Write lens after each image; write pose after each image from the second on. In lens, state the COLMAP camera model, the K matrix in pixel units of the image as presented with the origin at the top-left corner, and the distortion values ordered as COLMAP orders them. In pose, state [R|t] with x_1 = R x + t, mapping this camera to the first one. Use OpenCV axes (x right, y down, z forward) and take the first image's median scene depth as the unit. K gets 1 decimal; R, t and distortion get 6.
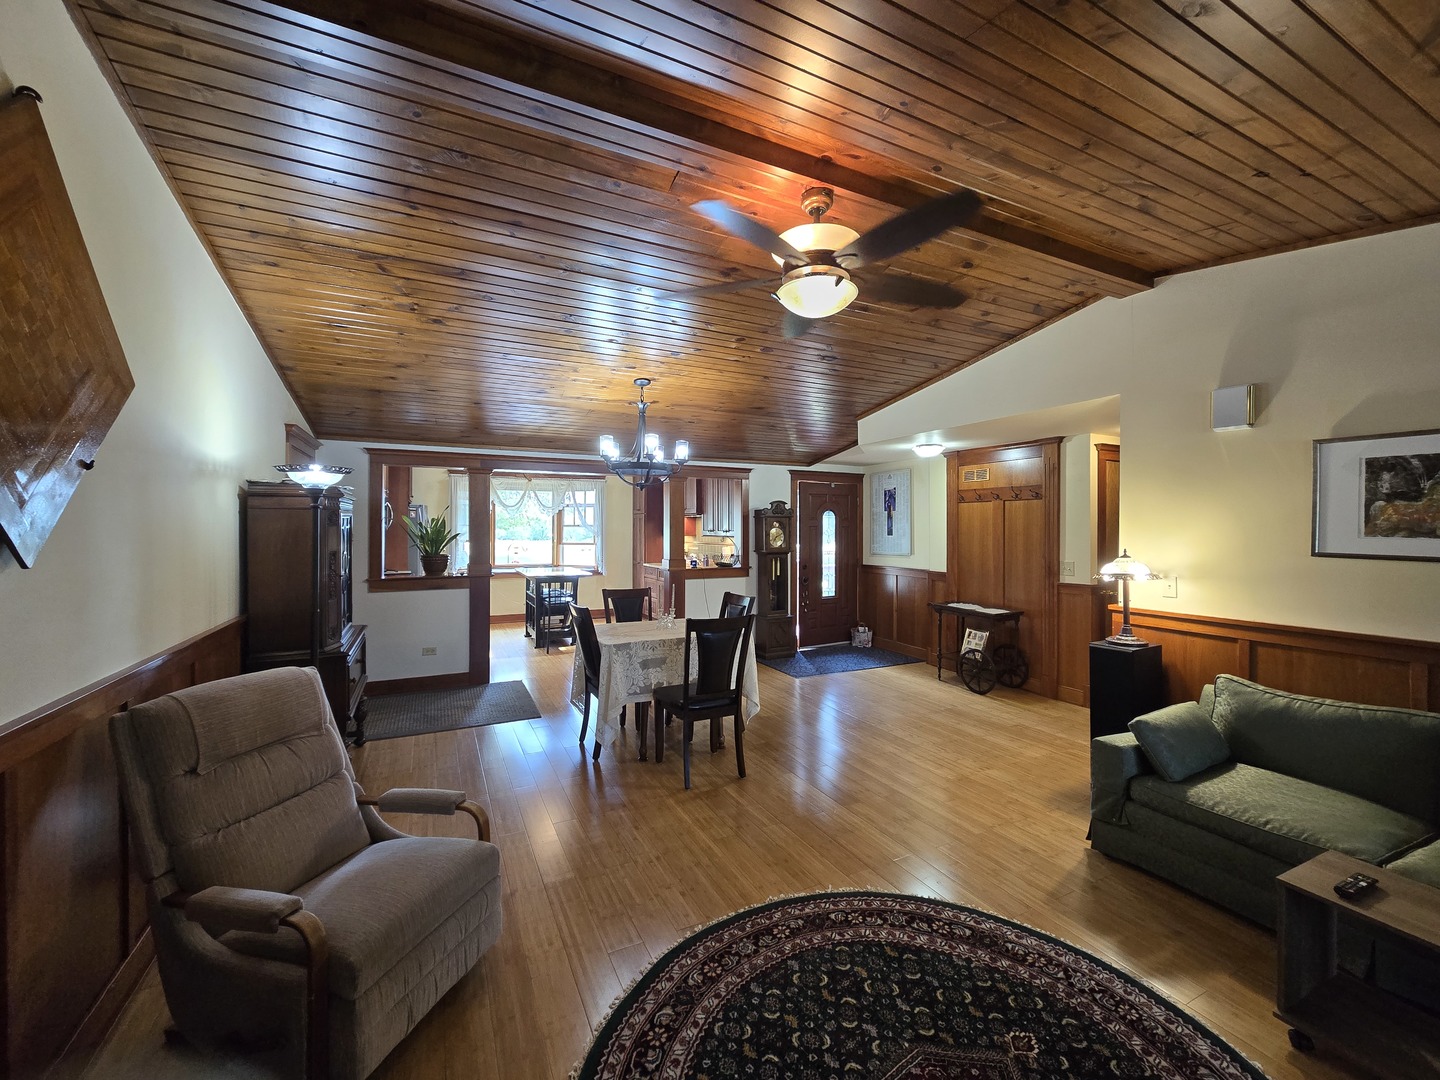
lens RADIAL K [[590.0, 0, 721.5], [0, 590.0, 527.6], [0, 0, 1]] dist [-0.000967, 0.000737]
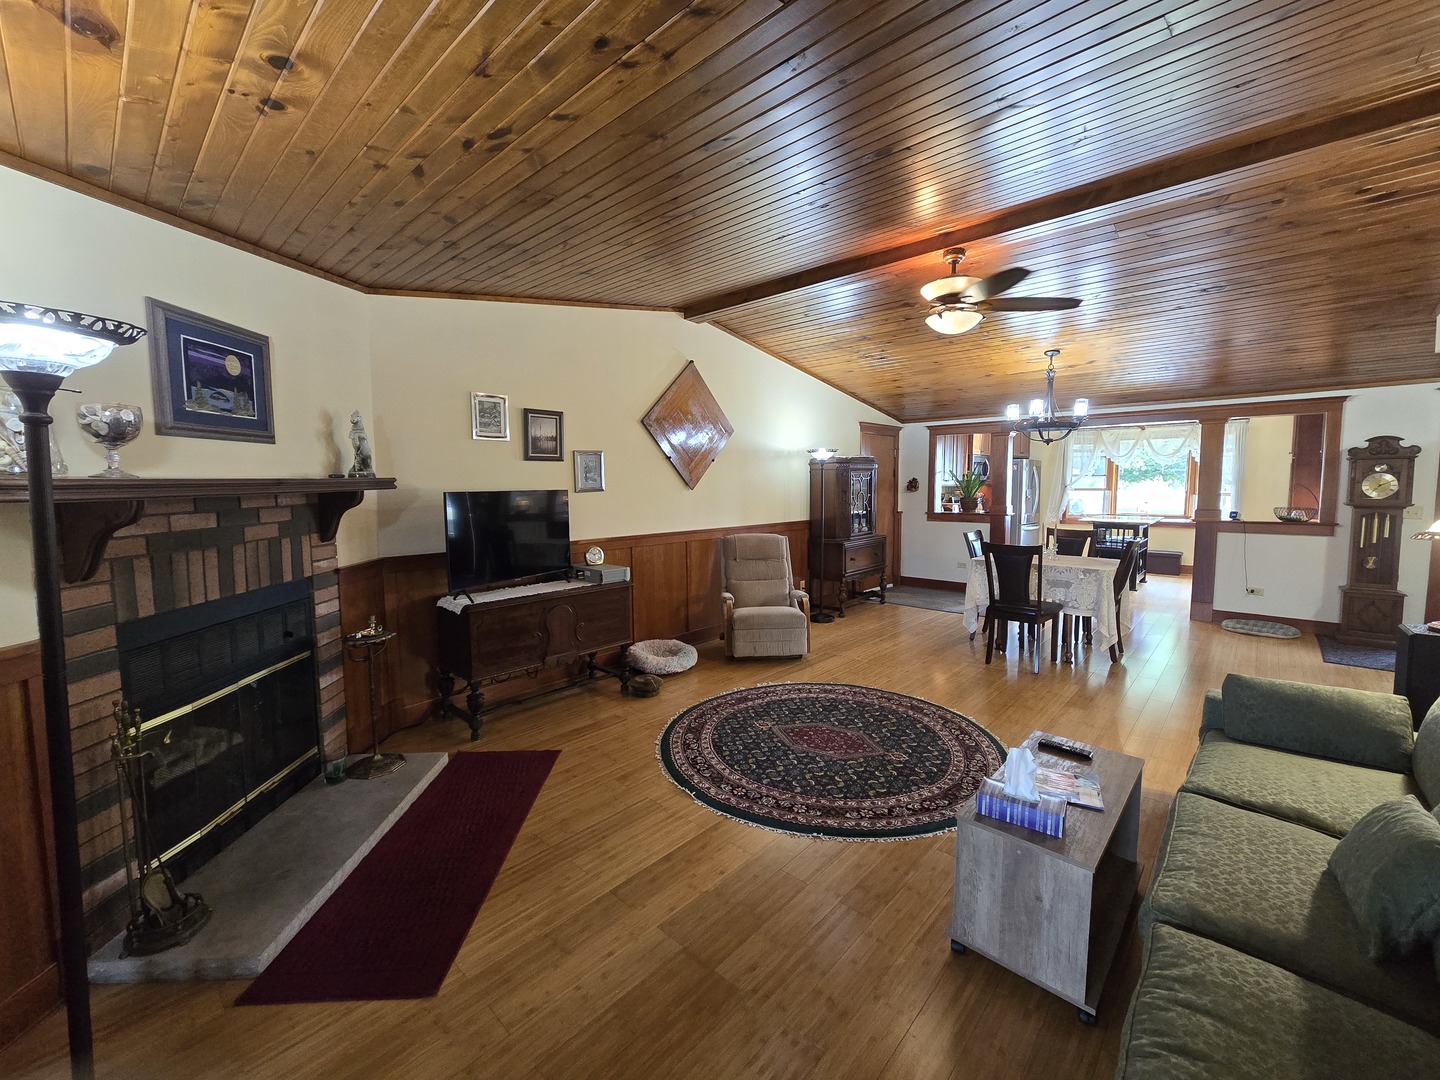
lens RADIAL K [[590.0, 0, 724.8], [0, 590.0, 530.0], [0, 0, 1]] dist [-0.000967, 0.000737]
pose [[0.361049, 0.071276, -0.929819, 1.083754], [0.009352, 0.996748, 0.080038, 0.010174], [0.932500, -0.037594, 0.359209, -0.076007]]
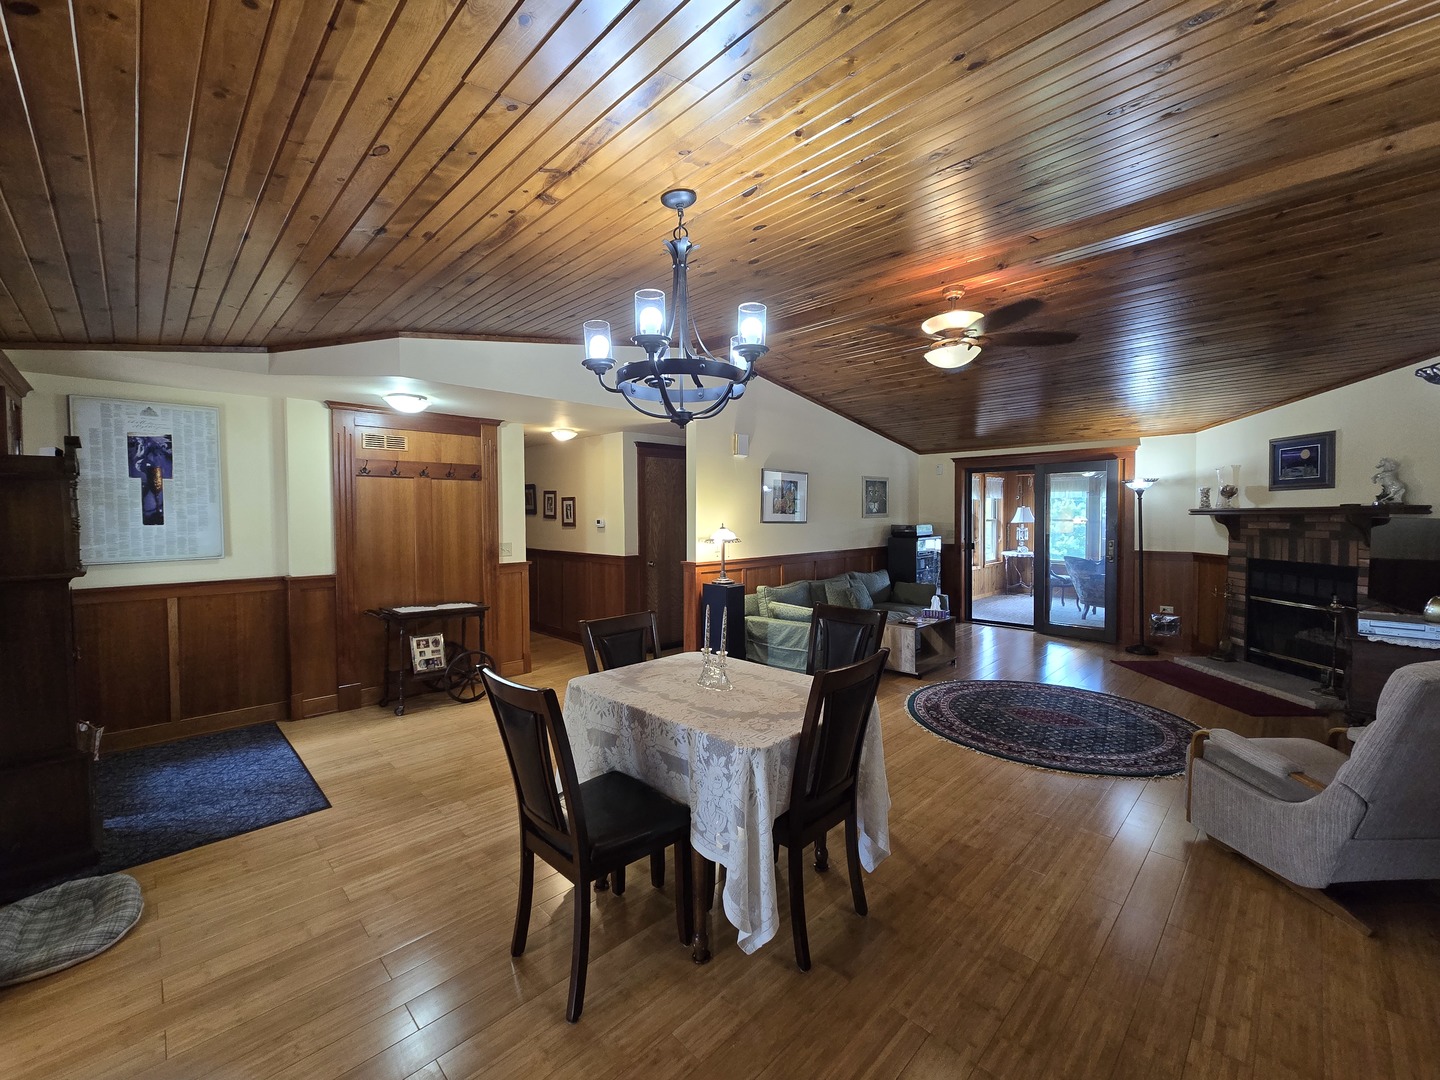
lens RADIAL K [[590.0, 0, 722.5], [0, 590.0, 531.5], [0, 0, 1]] dist [-0.000967, 0.000737]
pose [[-0.317948, -0.030203, 0.947627, -0.858380], [0.002695, 0.999460, 0.032759, 0.007530], [-0.948104, 0.012970, -0.317695, 1.604329]]
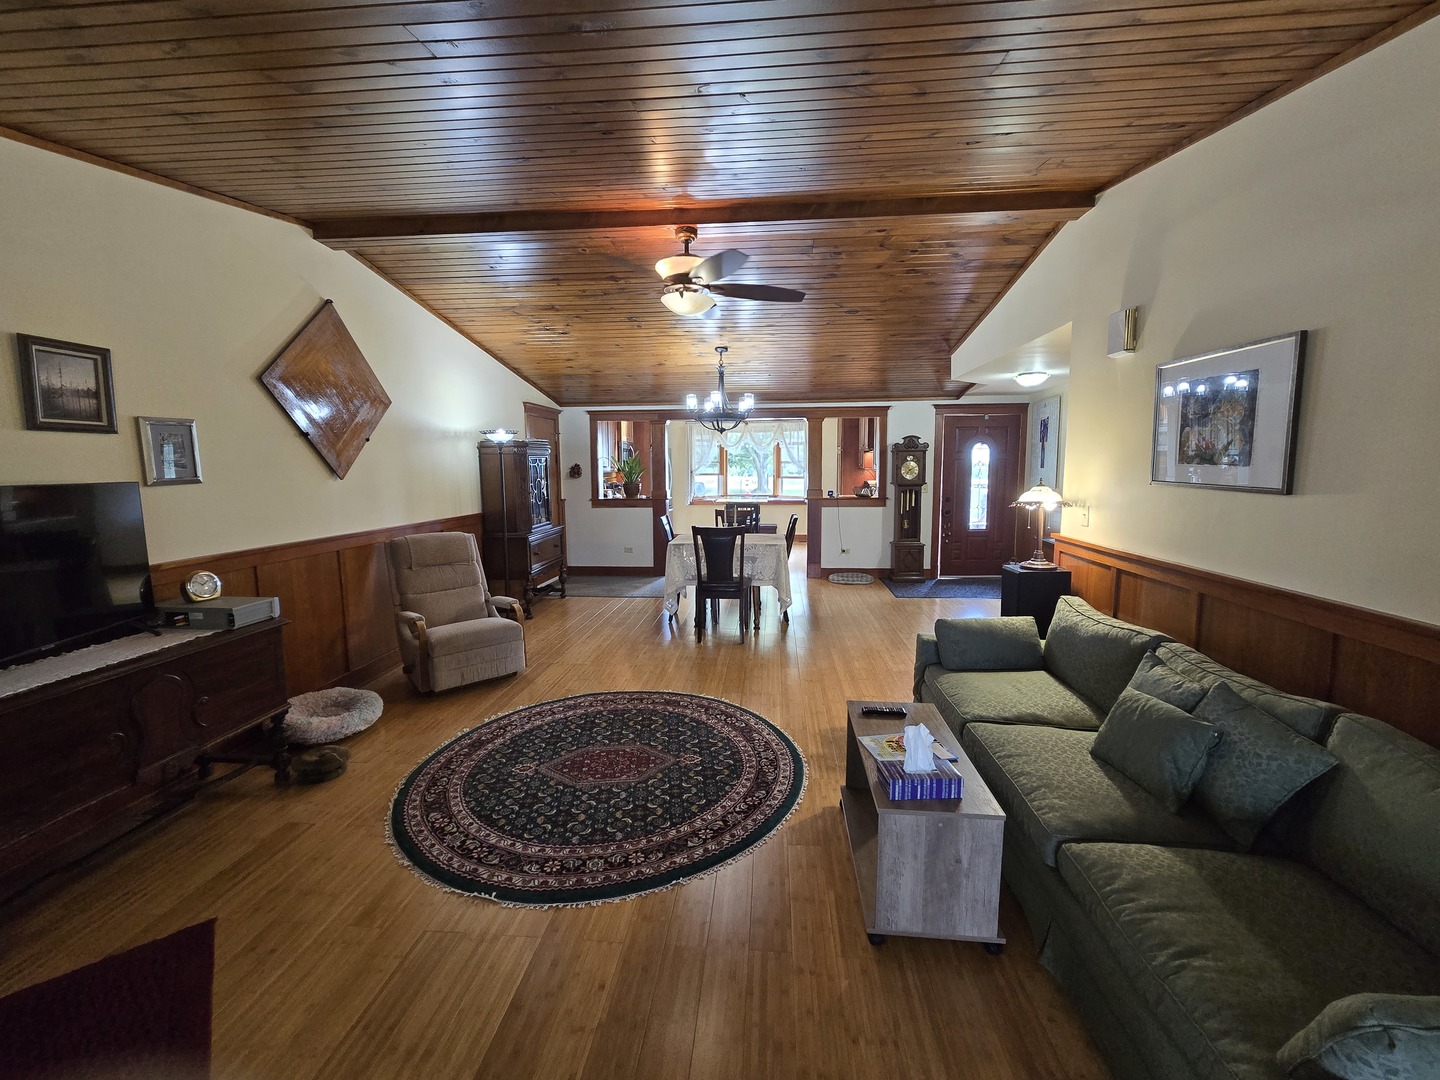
lens RADIAL K [[590.0, 0, 723.6], [0, 590.0, 530.4], [0, 0, 1]] dist [-0.000967, 0.000737]
pose [[0.855139, 0.048548, -0.516121, 0.799304], [0.009846, 0.993905, 0.109803, 0.008391], [0.518306, -0.098978, 0.849448, -0.196985]]
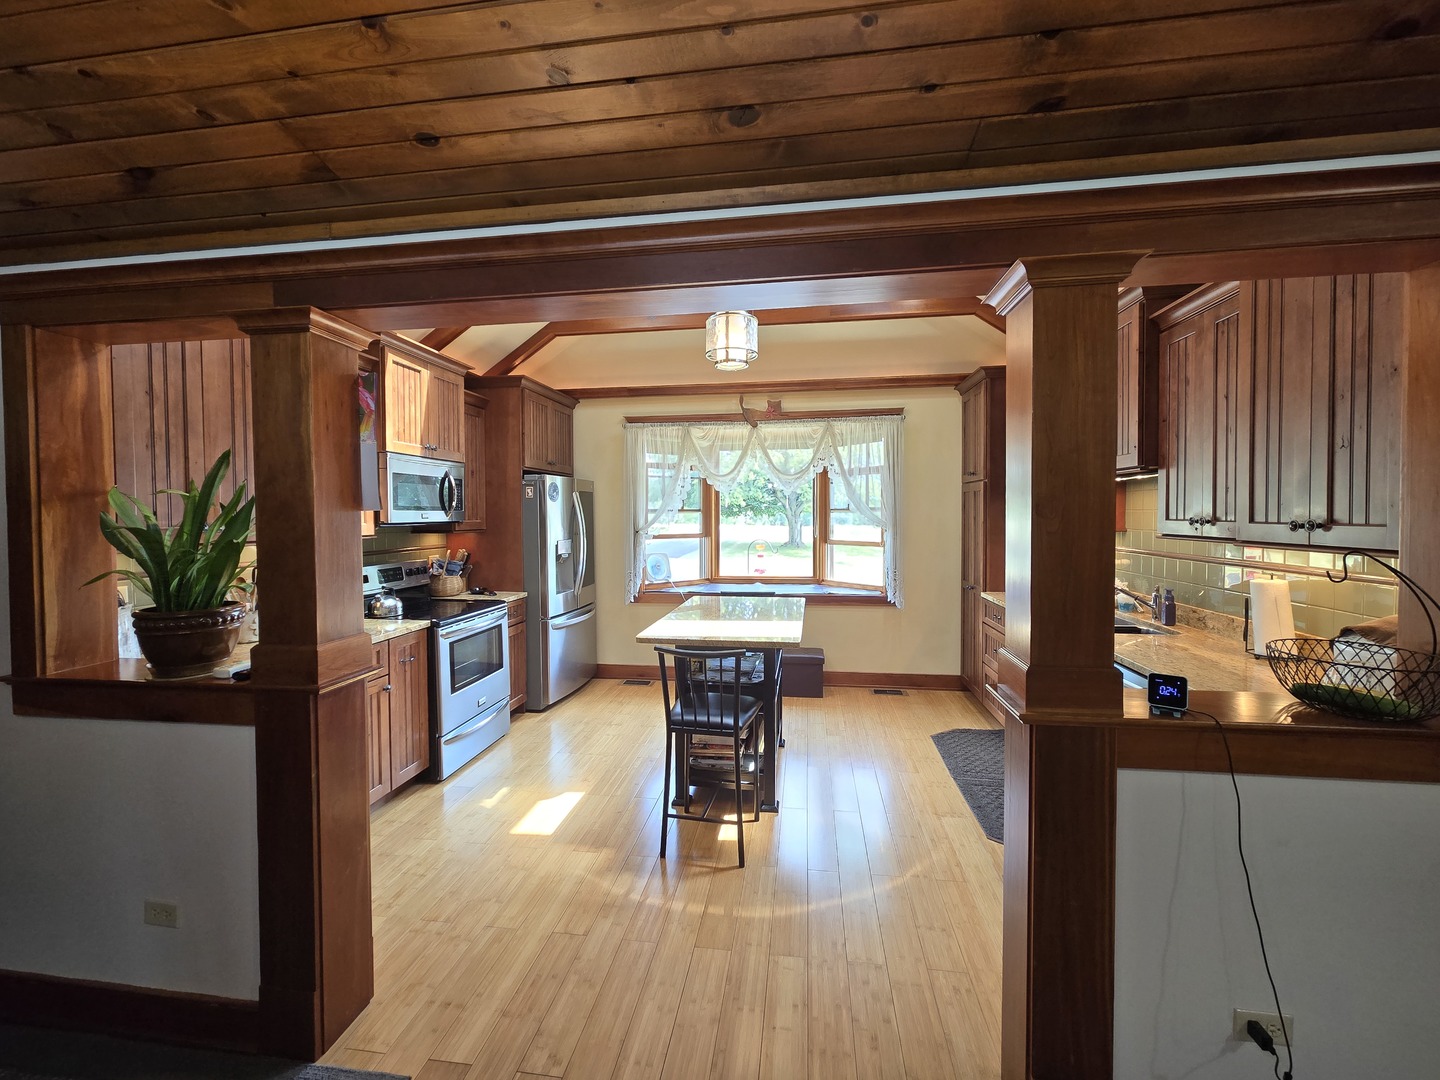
lens RADIAL K [[590.0, 0, 727.2], [0, 590.0, 529.2], [0, 0, 1]] dist [-0.000967, 0.000737]
pose [[0.827317, 0.006223, -0.561701, -0.120858], [0.010748, 0.999580, 0.026905, -0.000247], [0.561633, -0.028297, 0.826902, 1.611162]]
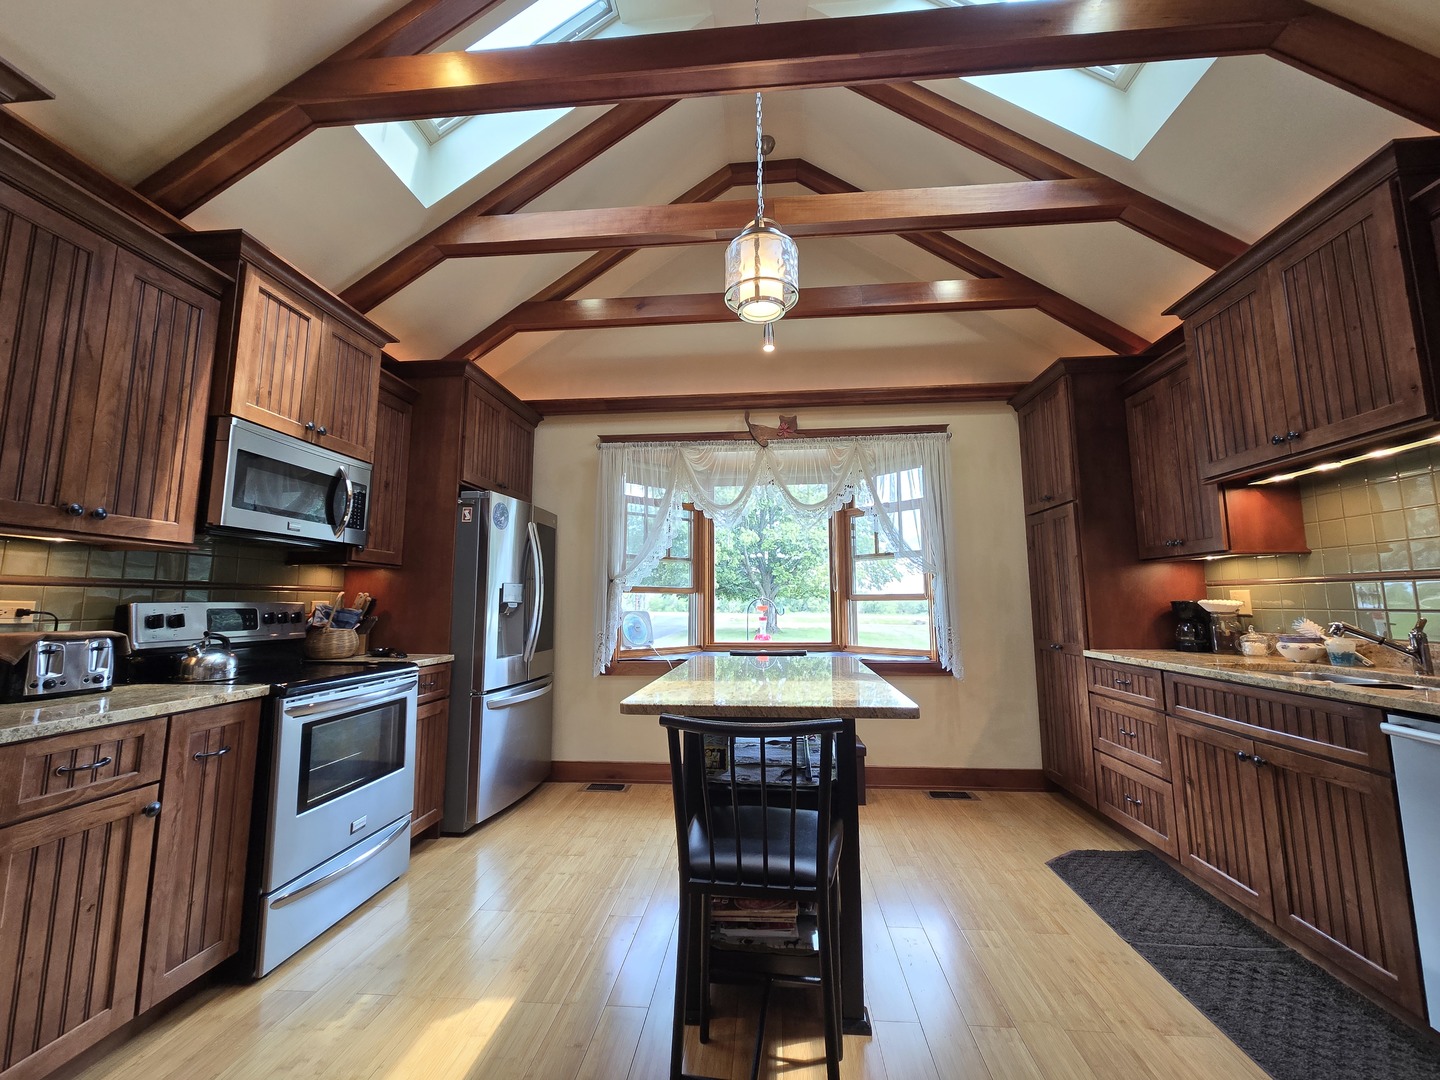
lens RADIAL K [[590.0, 0, 725.6], [0, 590.0, 528.6], [0, 0, 1]] dist [-0.000967, 0.000737]
pose [[0.855415, -0.076116, -0.512320, -0.397912], [0.012208, 0.991831, -0.126973, 0.106270], [0.517799, 0.102361, 0.849356, 1.880793]]
